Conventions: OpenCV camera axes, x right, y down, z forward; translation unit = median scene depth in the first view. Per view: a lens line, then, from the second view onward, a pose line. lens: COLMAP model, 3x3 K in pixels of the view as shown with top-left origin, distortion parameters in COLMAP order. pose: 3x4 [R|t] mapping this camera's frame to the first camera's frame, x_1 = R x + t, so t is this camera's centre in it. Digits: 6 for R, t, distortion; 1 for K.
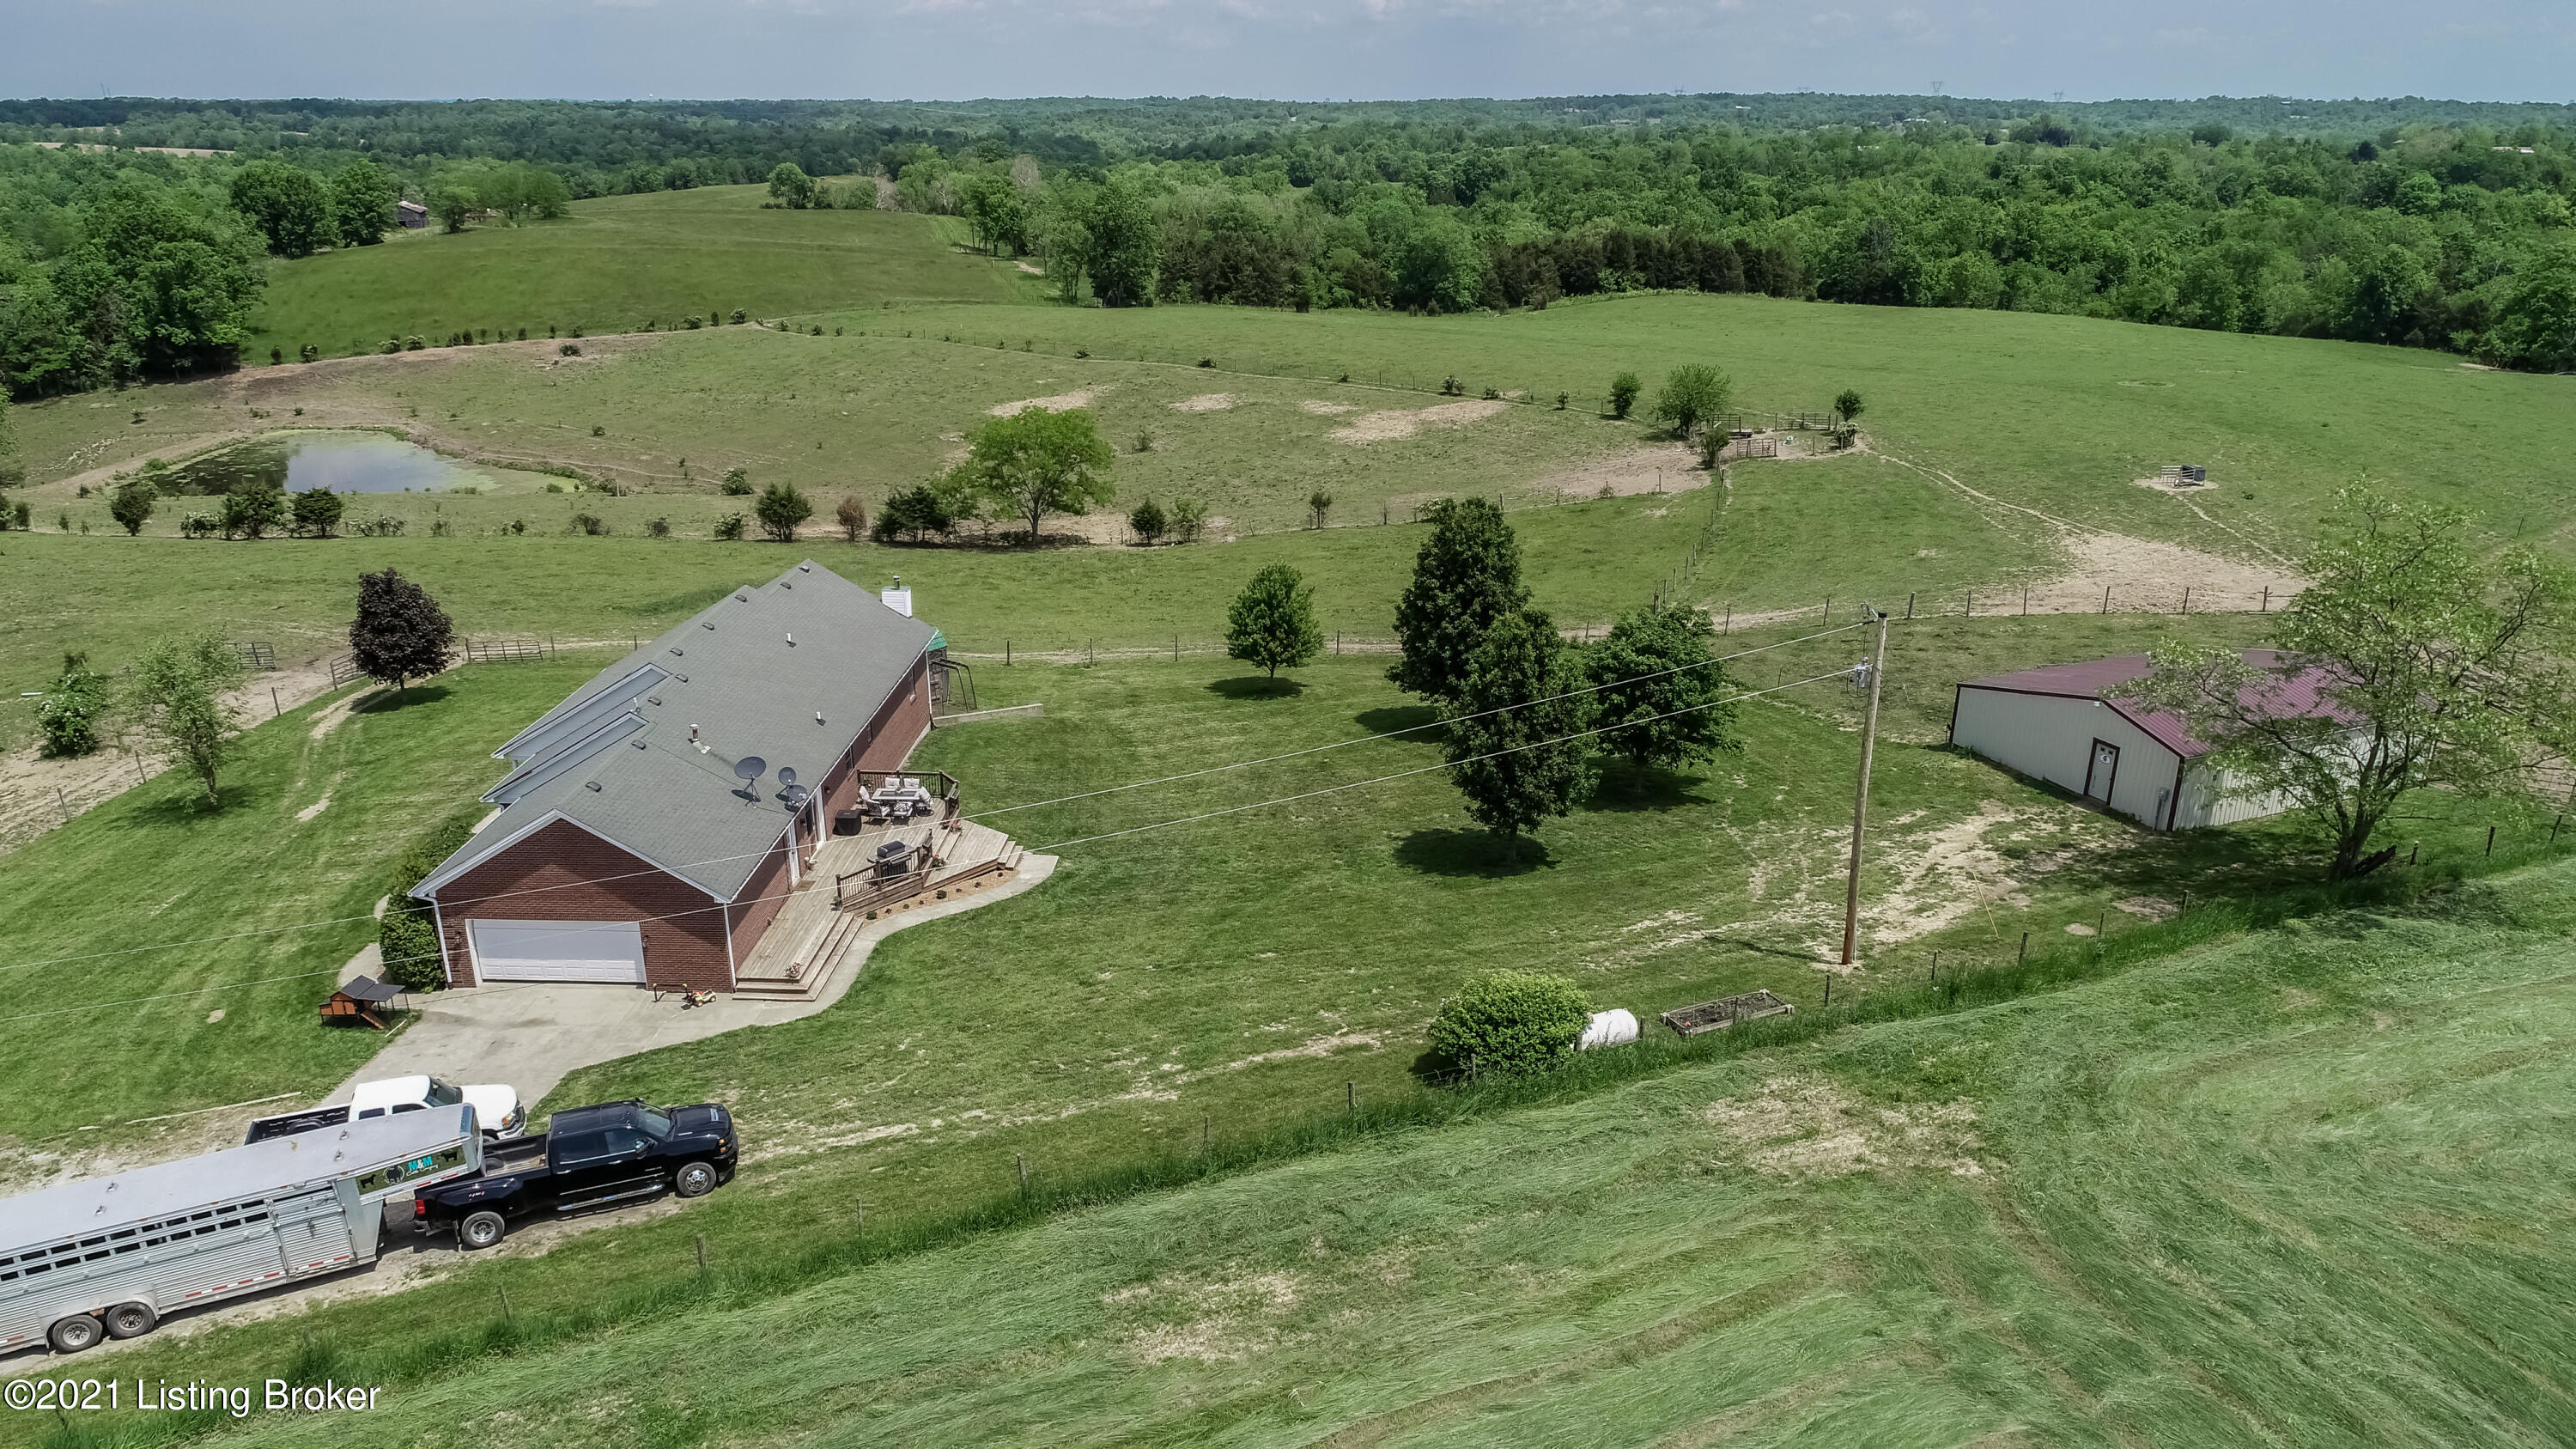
lens RADIAL K [[1722.1, 0, 1288.0], [0, 1722.1, 724.5], [0, 0, 1]] dist [-0.000063, -0.000486]
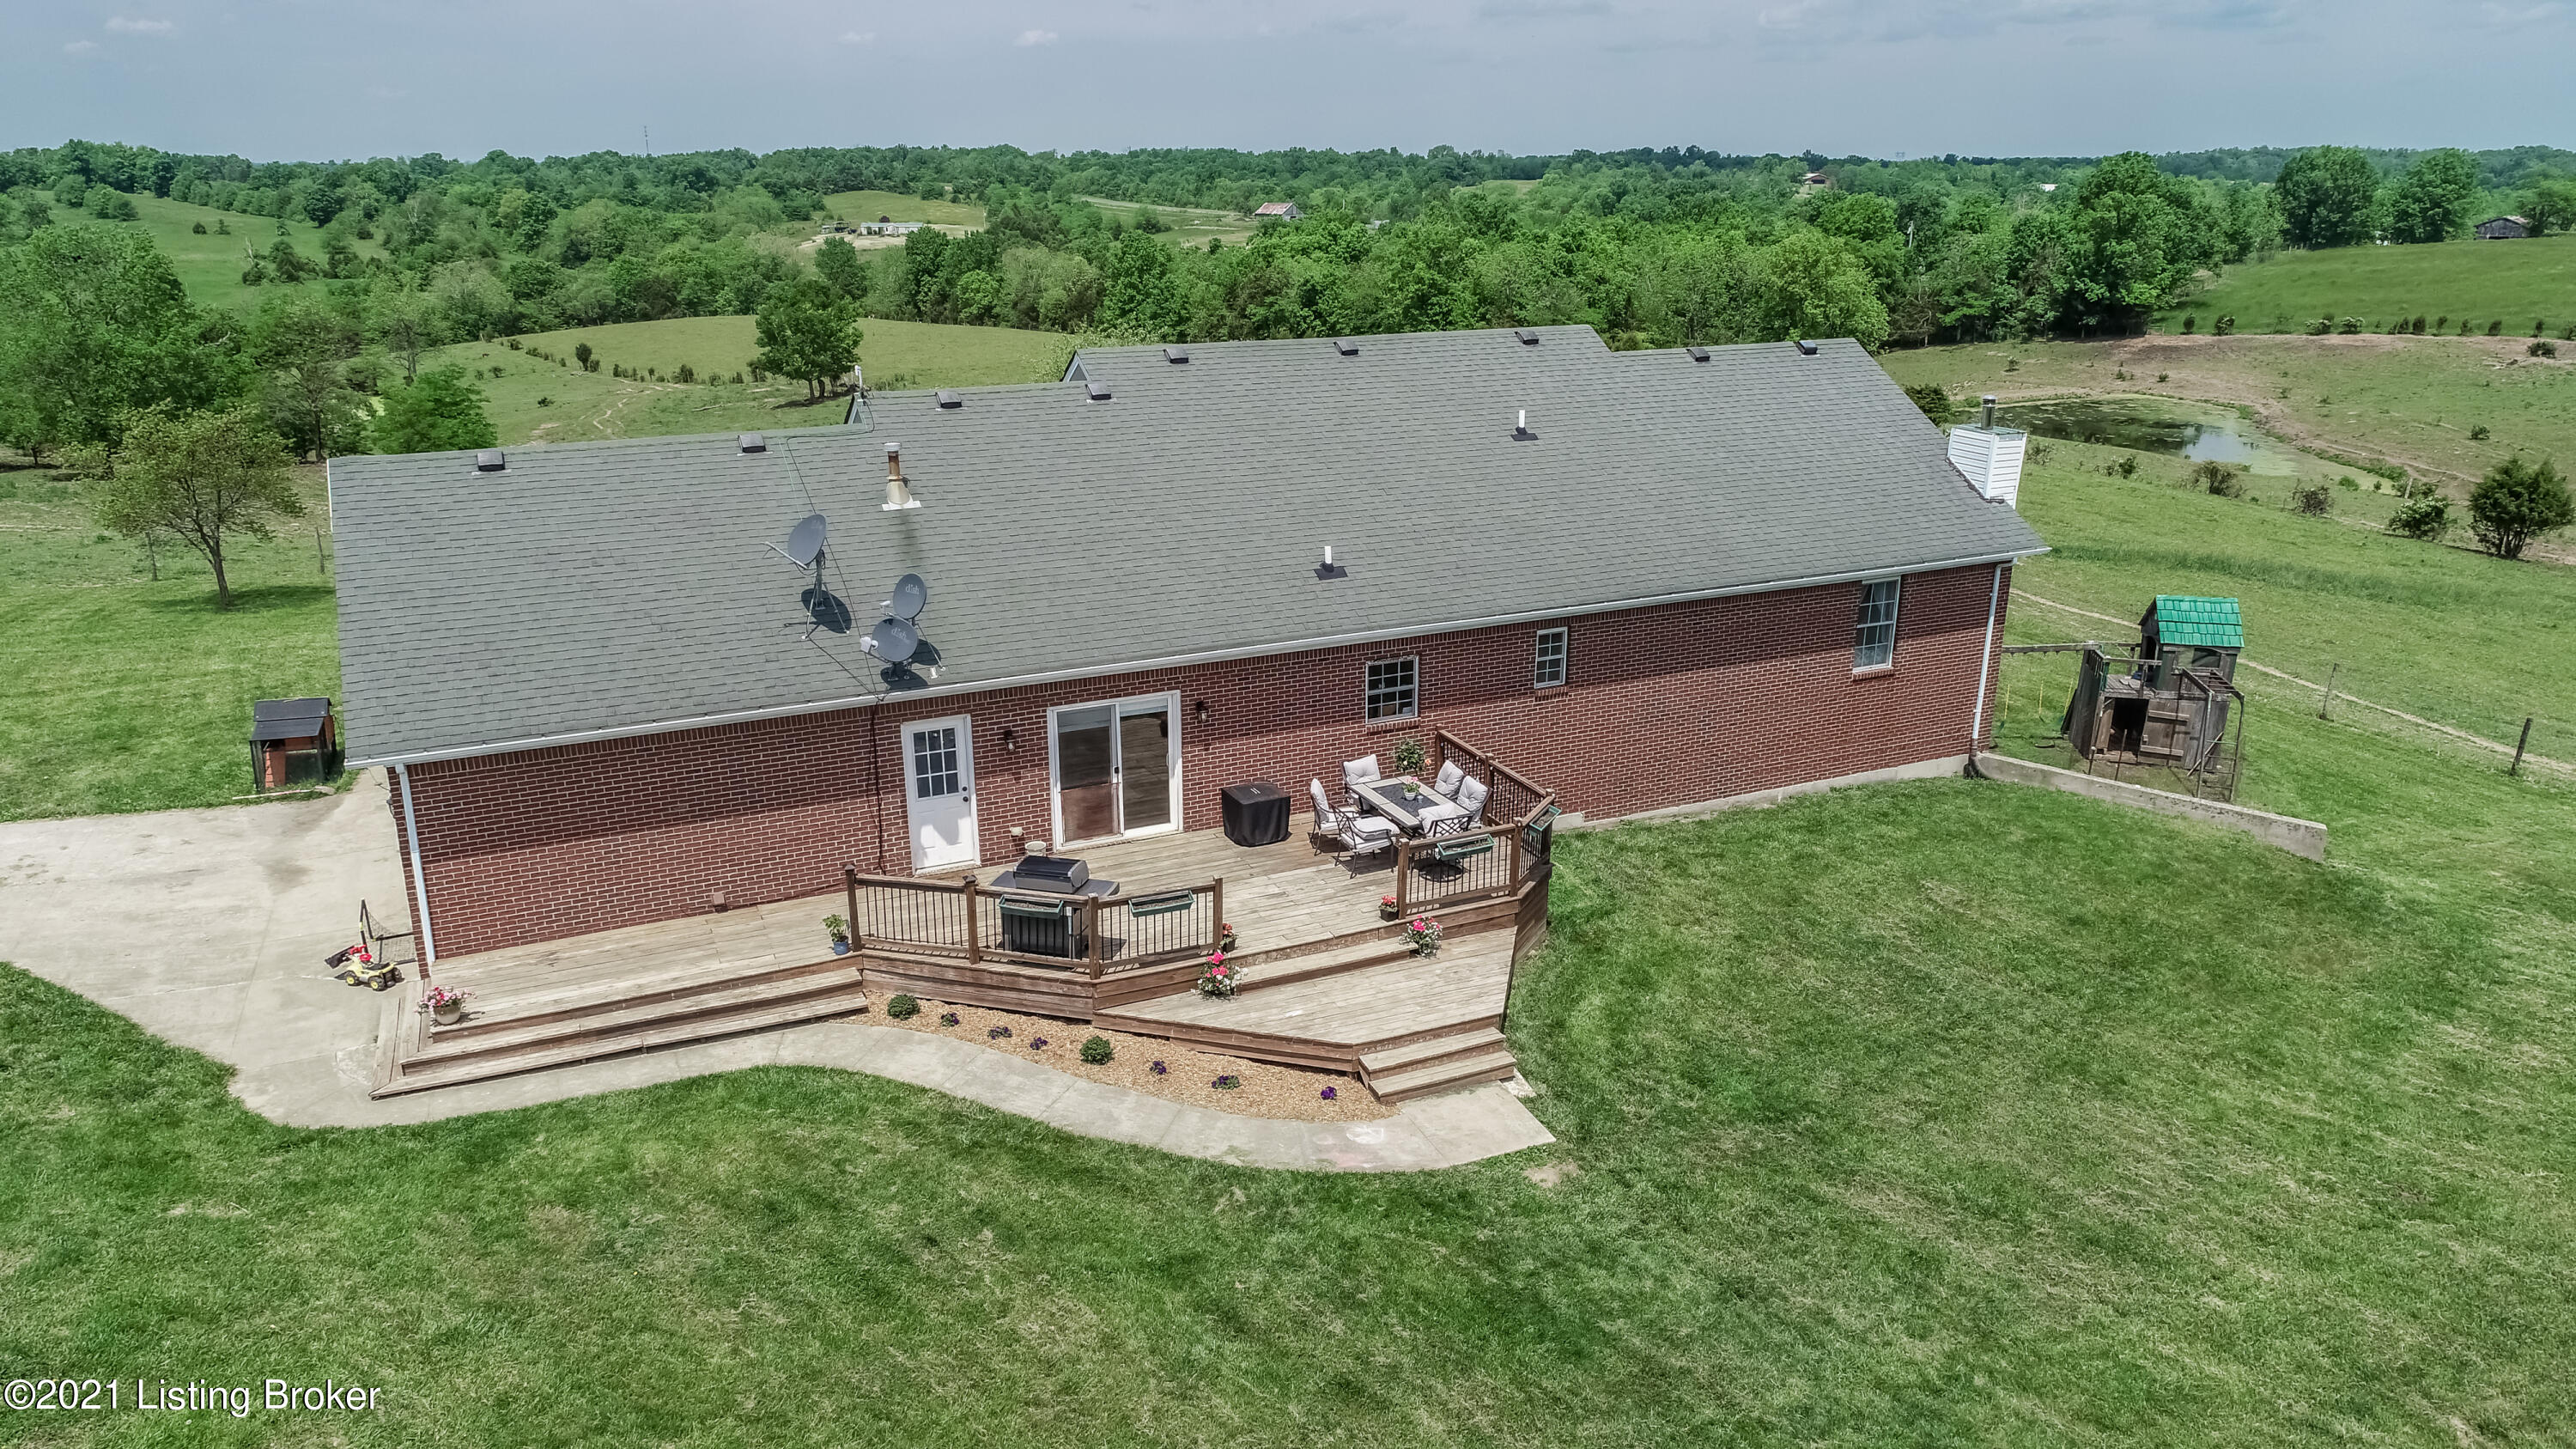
lens RADIAL K [[1701.4, 0, 1275.9], [0, 1701.4, 764.9], [0, 0, 1]] dist [-0.000088, 0.000886]
pose [[0.451530, 0.297628, -0.841153, 0.019410], [-0.299920, 0.938499, 0.171075, -0.005707], [0.840338, 0.175033, 0.513025, 0.183554]]
